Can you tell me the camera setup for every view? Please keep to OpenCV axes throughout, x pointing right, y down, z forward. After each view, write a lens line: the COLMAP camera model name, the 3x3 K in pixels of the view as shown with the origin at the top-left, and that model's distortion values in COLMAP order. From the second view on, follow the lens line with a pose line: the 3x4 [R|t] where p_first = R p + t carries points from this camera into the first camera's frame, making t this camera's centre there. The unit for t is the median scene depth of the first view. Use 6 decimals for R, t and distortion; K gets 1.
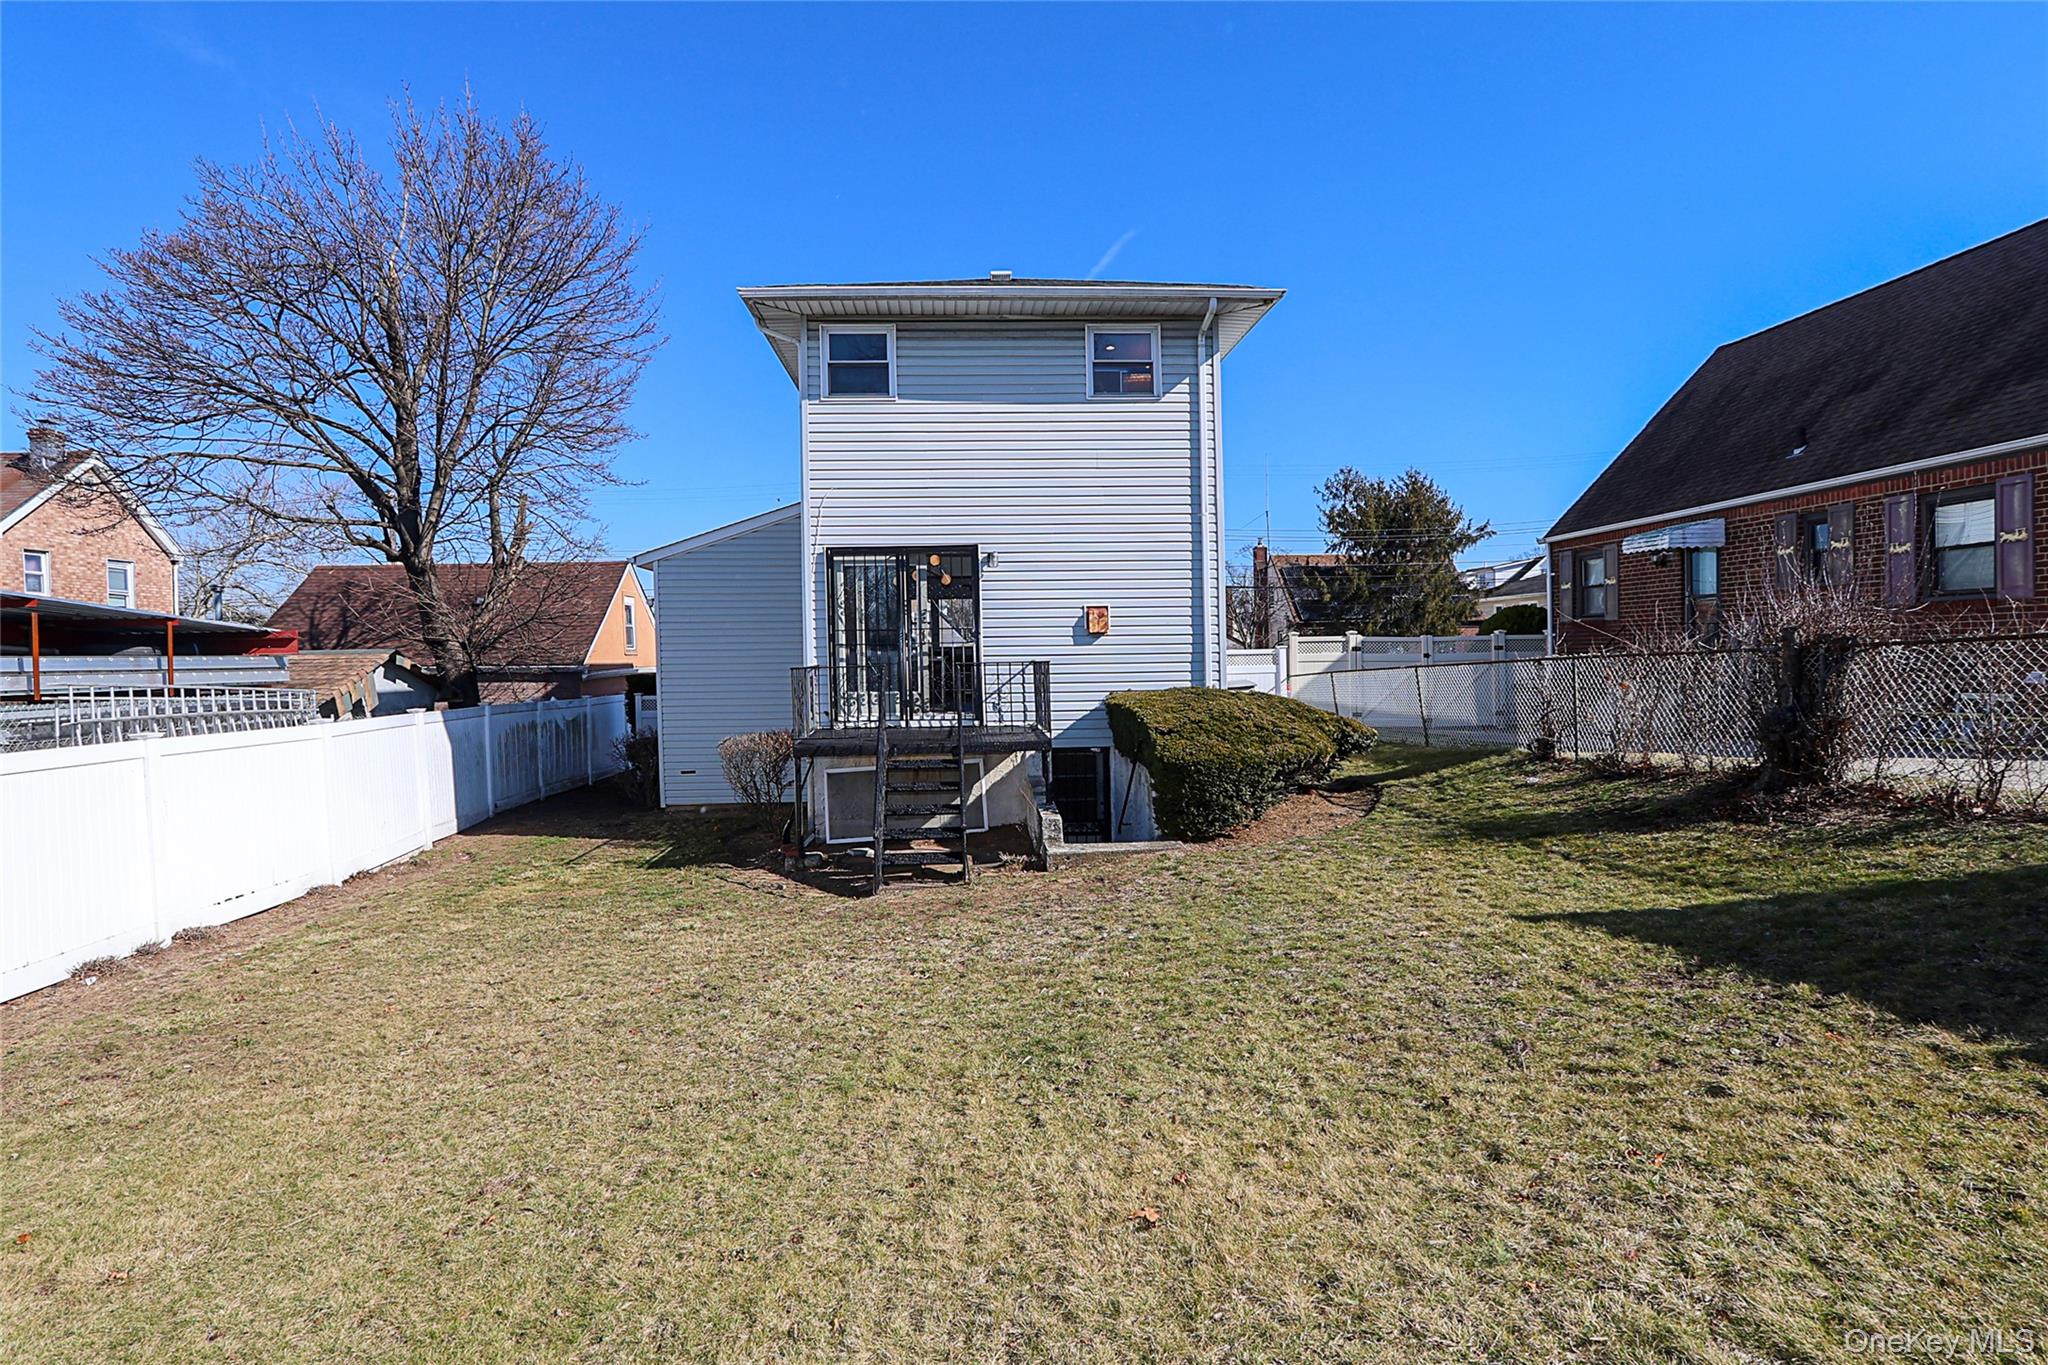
lens RADIAL K [[980.2, 0, 947.8], [0, 980.2, 679.0], [0, 0, 1]] dist [-0.013323, 0.001693]
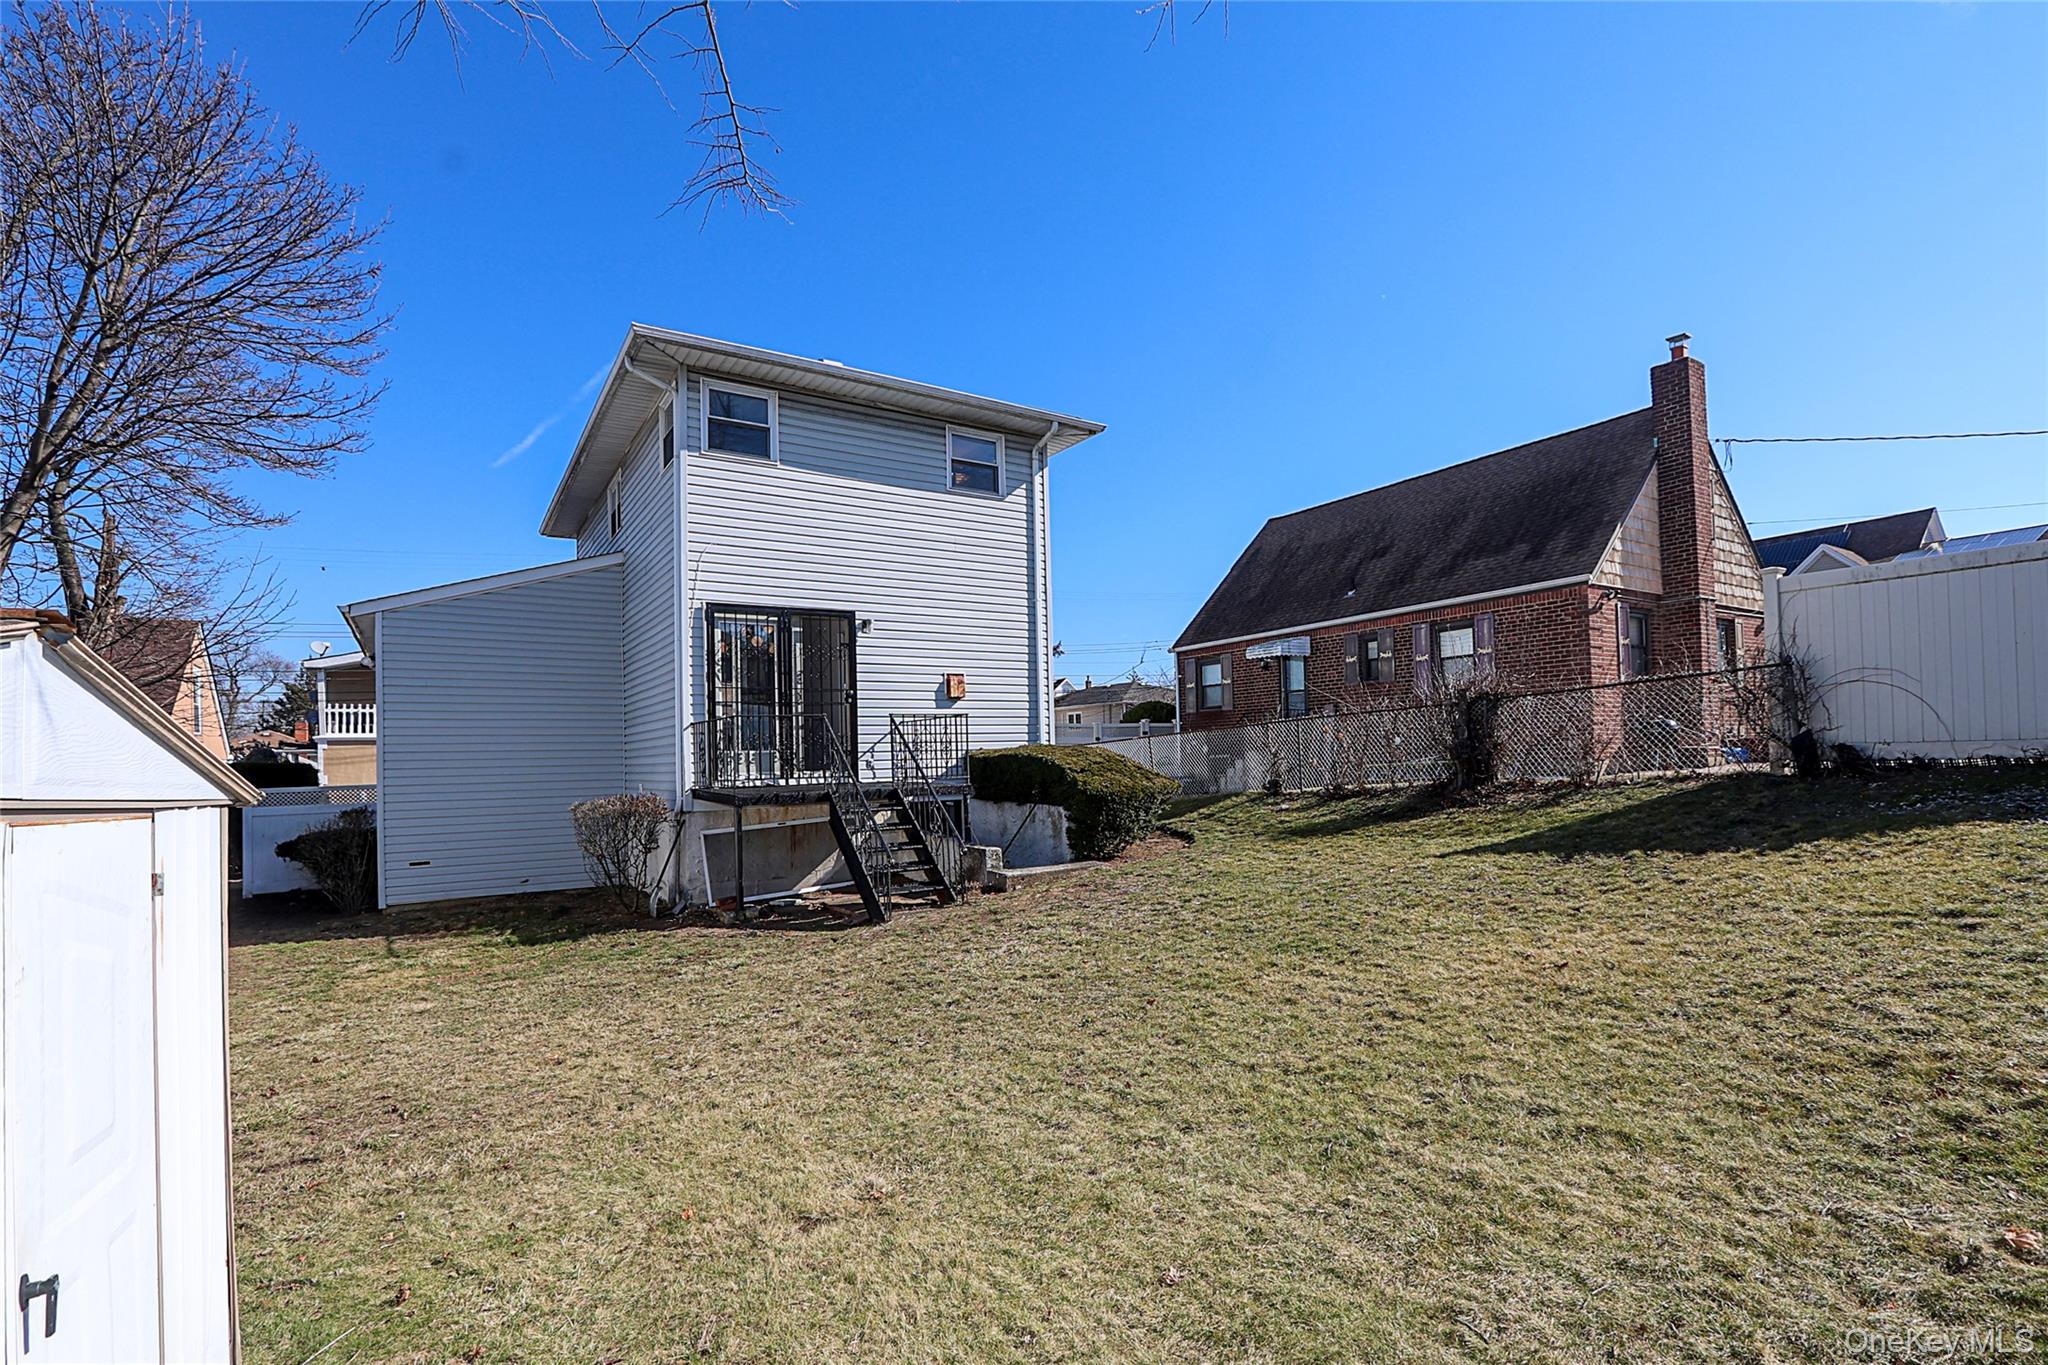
lens RADIAL K [[980.2, 0, 1025.9], [0, 980.2, 742.6], [0, 0, 1]] dist [-0.013323, 0.001693]
pose [[0.850097, 0.006799, 0.526583, -0.367893], [0.021907, 0.998595, -0.048260, 0.060090], [-0.526171, 0.052562, 0.848753, 0.010554]]
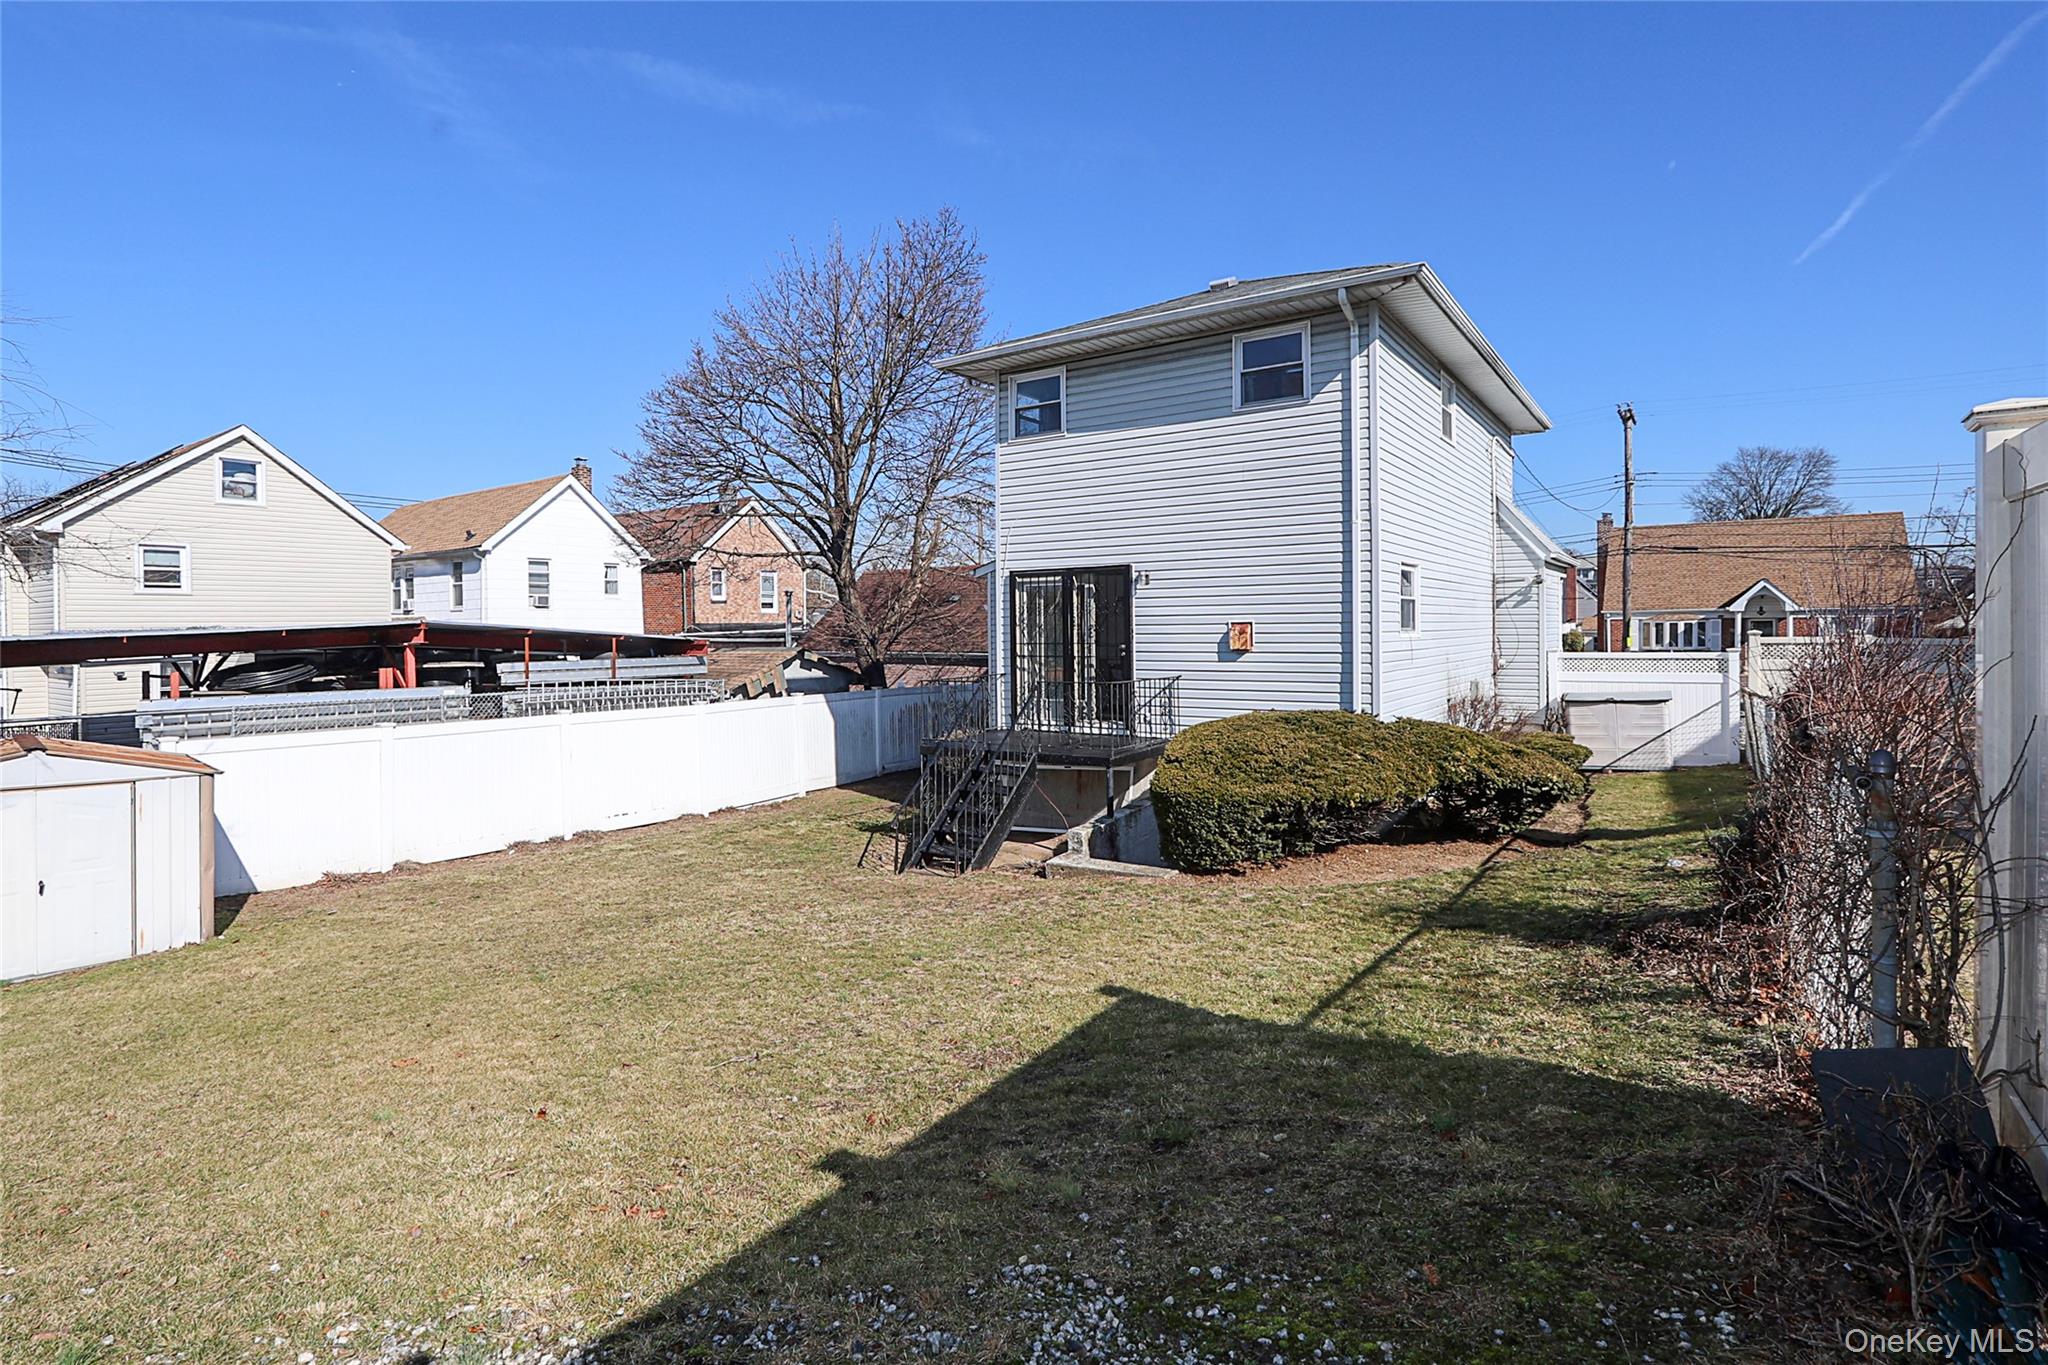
lens RADIAL K [[980.2, 0, 974.1], [0, 980.2, 652.0], [0, 0, 1]] dist [-0.013323, 0.001693]
pose [[0.799129, 0.019484, -0.600843, 0.528584], [-0.014474, 0.999808, 0.013171, -0.053863], [0.600985, -0.001829, 0.799258, 0.058630]]
